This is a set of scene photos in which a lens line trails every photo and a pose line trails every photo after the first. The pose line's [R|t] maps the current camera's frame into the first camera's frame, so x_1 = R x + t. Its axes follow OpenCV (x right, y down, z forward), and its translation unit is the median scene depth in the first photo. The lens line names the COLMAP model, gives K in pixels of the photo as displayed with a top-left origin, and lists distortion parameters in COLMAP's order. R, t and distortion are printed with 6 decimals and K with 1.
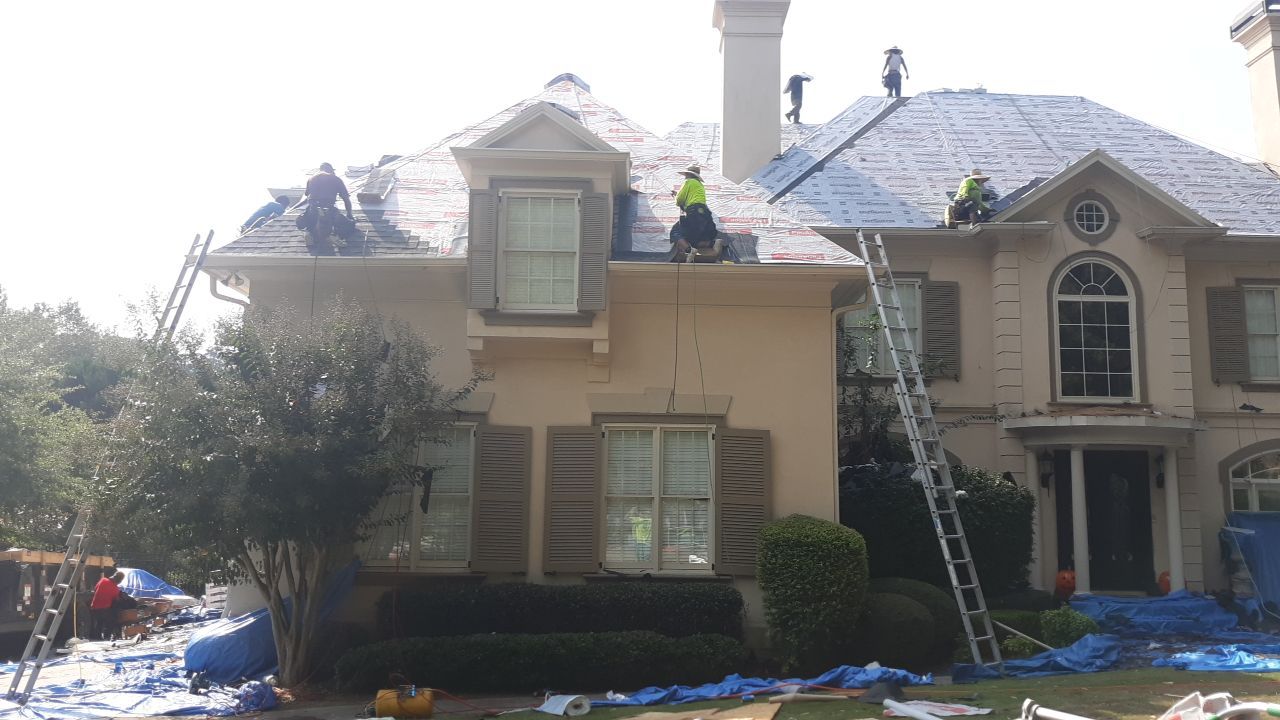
lens RADIAL K [[1062.0, 0, 640.8], [0, 1062.0, 351.8], [0, 0, 1]] dist [0.040869, -0.116448]
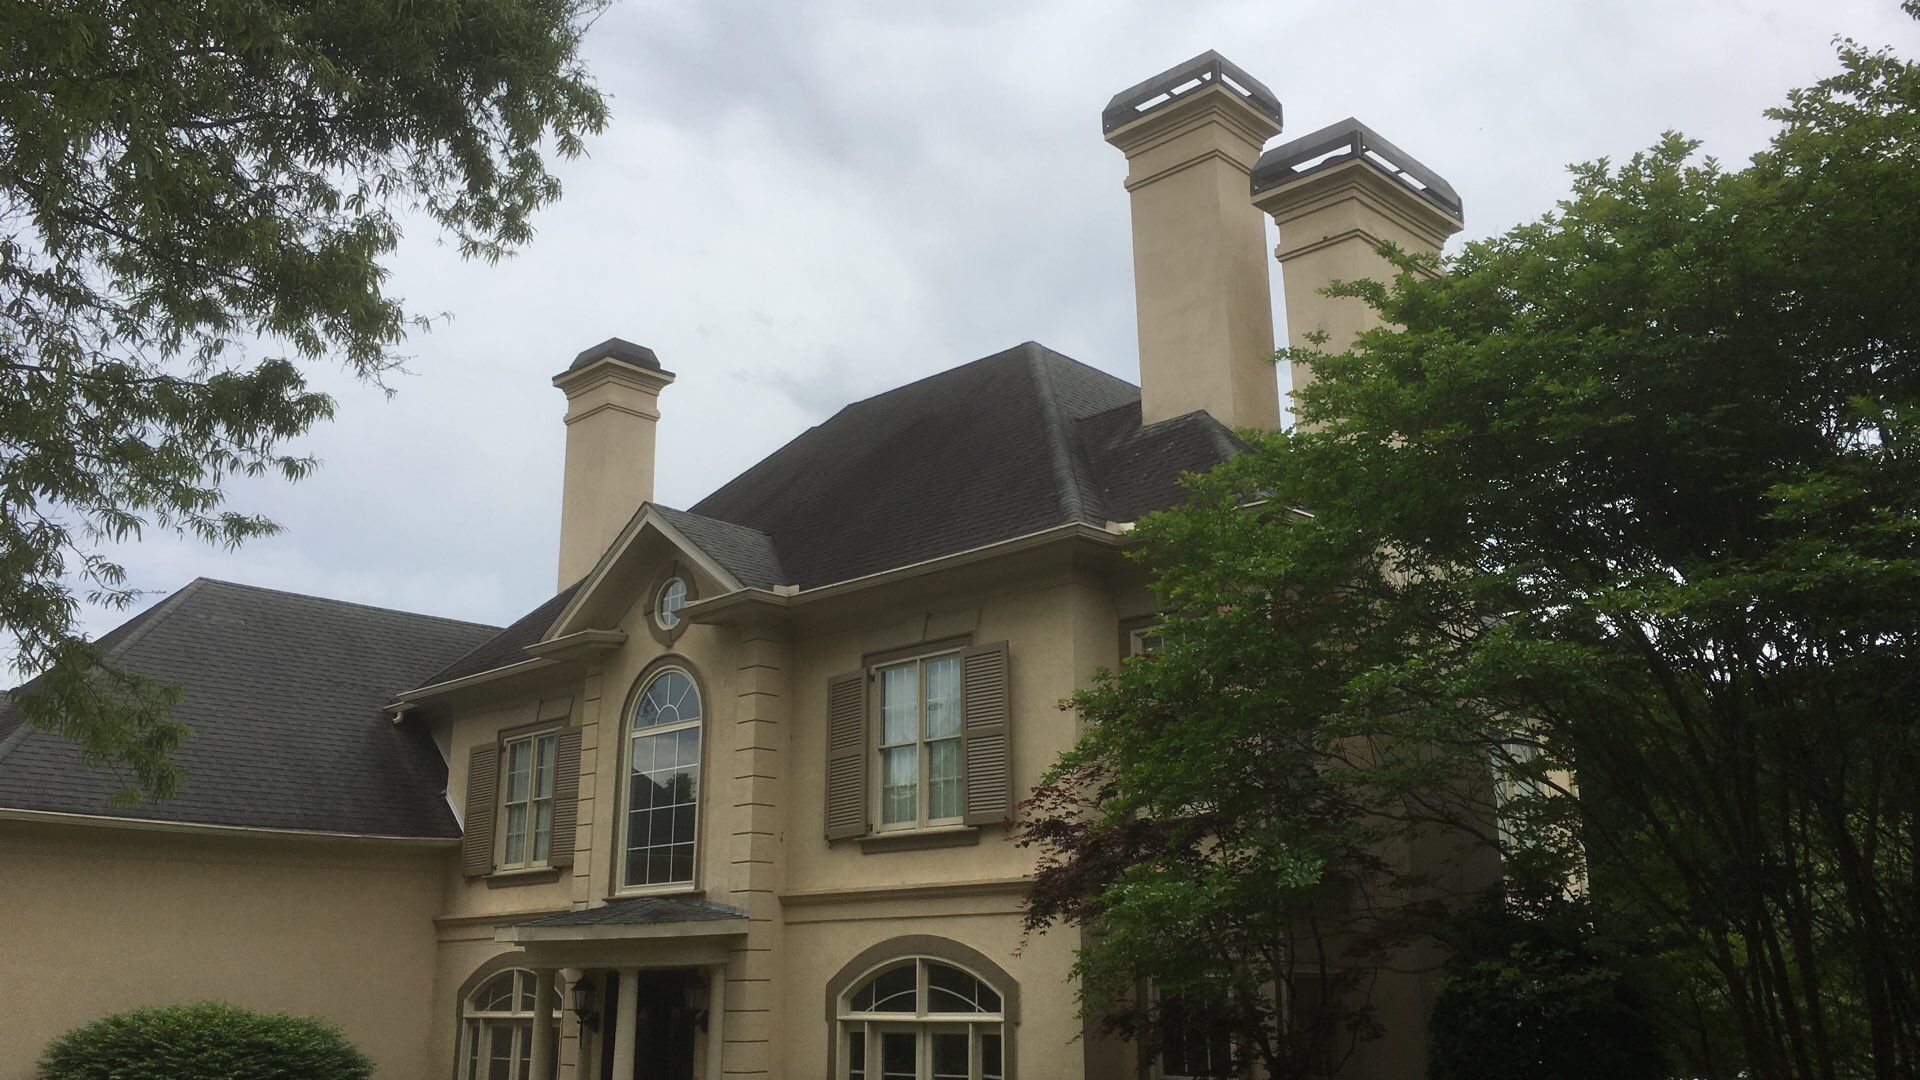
lens RADIAL K [[1710.7, 0, 923.2], [0, 1710.7, 524.6], [0, 0, 1]] dist [0.042708, -0.001336]
pose [[0.688268, -0.209239, -0.694627, 1.309175], [0.102467, 0.975942, -0.192449, 0.046723], [0.718184, 0.061280, 0.693150, 0.388416]]
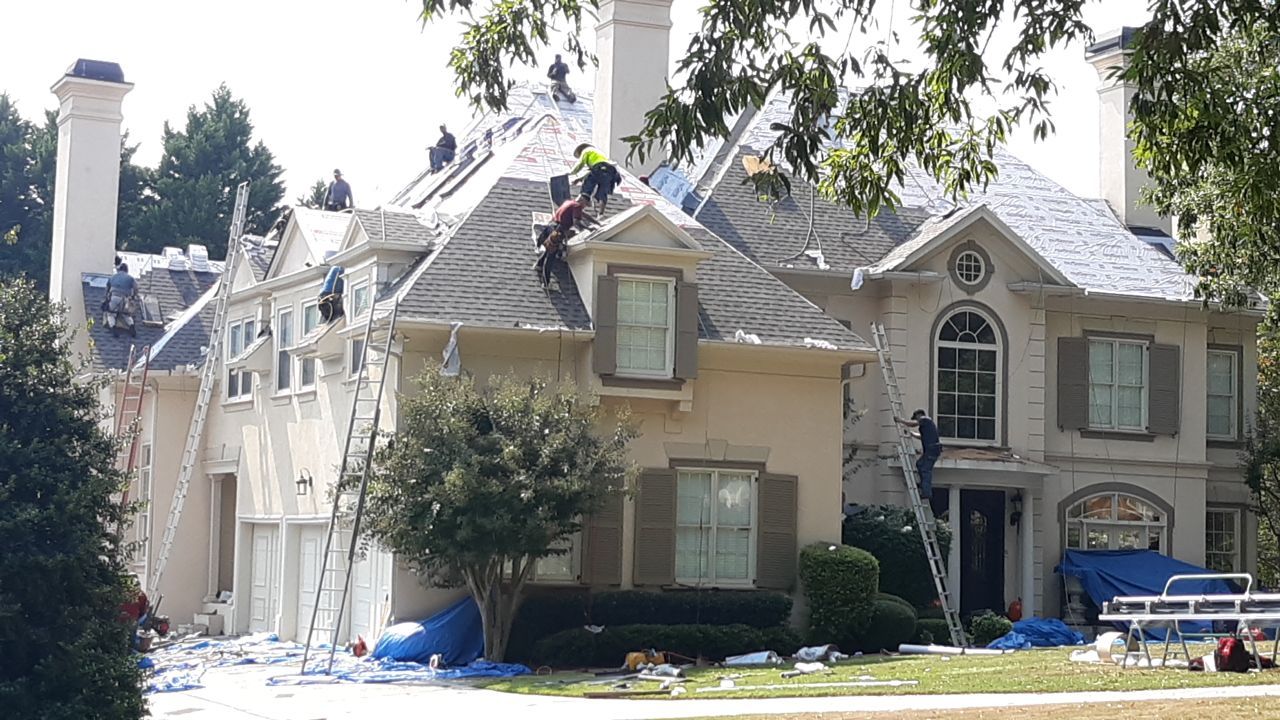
lens RADIAL K [[2397.8, 0, 611.4], [0, 2397.8, 350.3], [0, 0, 1]] dist [0.157610, 0.000000]
pose [[0.921116, 0.042009, 0.387015, -0.843970], [-0.064997, 0.996802, 0.046497, -0.136580], [-0.383824, -0.067984, 0.920900, -1.088624]]
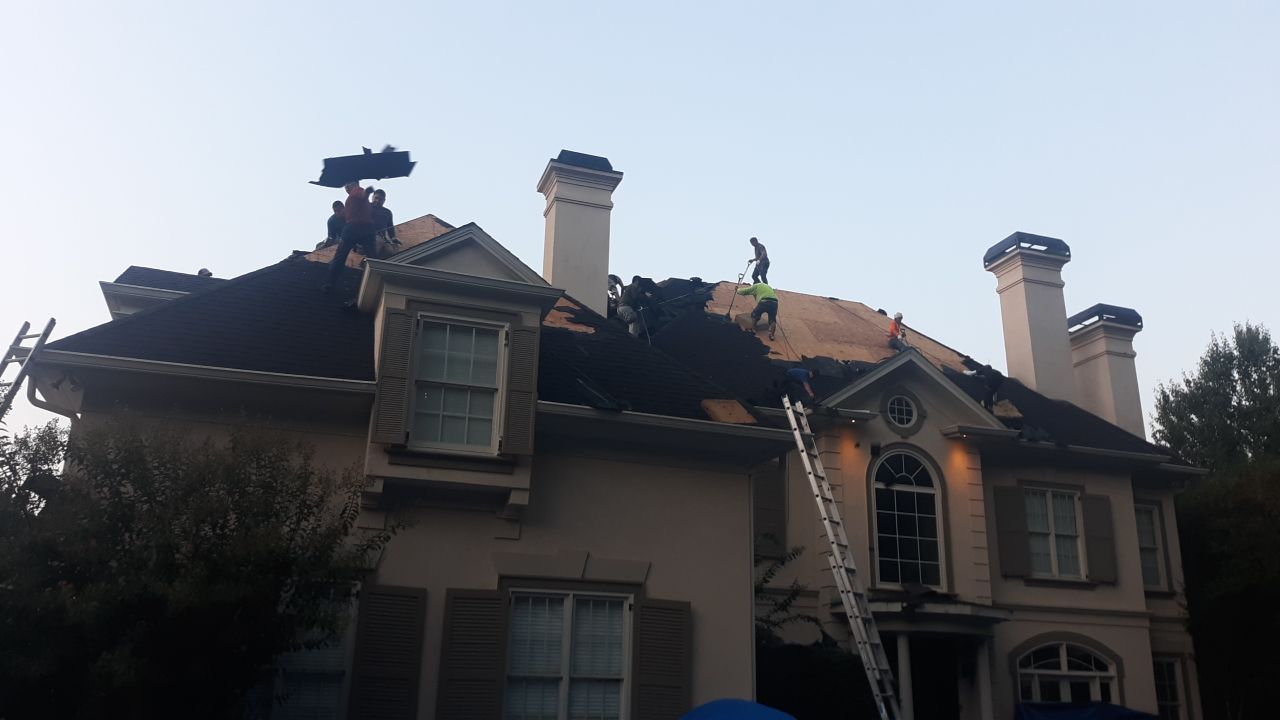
lens RADIAL K [[1062.0, 0, 646.2], [0, 1062.0, 340.0], [0, 0, 1]] dist [0.040869, -0.116448]
pose [[0.946518, 0.110875, 0.303004, -0.153549], [-0.054275, 0.980435, -0.189214, 0.019488], [-0.318054, 0.162649, 0.934016, 0.080133]]
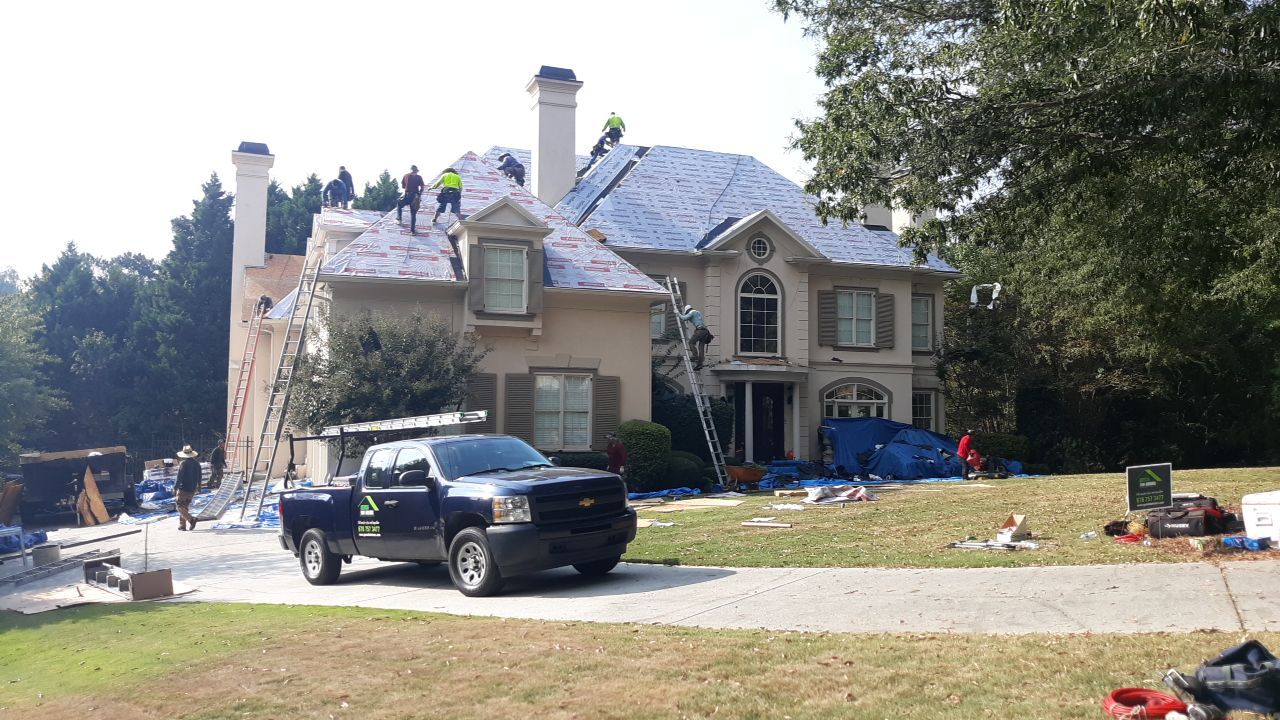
lens RADIAL K [[1062.0, 0, 634.6], [0, 1062.0, 356.0], [0, 0, 1]] dist [0.040869, -0.116448]
pose [[0.942013, 0.012349, 0.335348, -0.349486], [-0.040796, 0.996125, 0.077917, -0.080297], [-0.333086, -0.087080, 0.938867, -0.569975]]
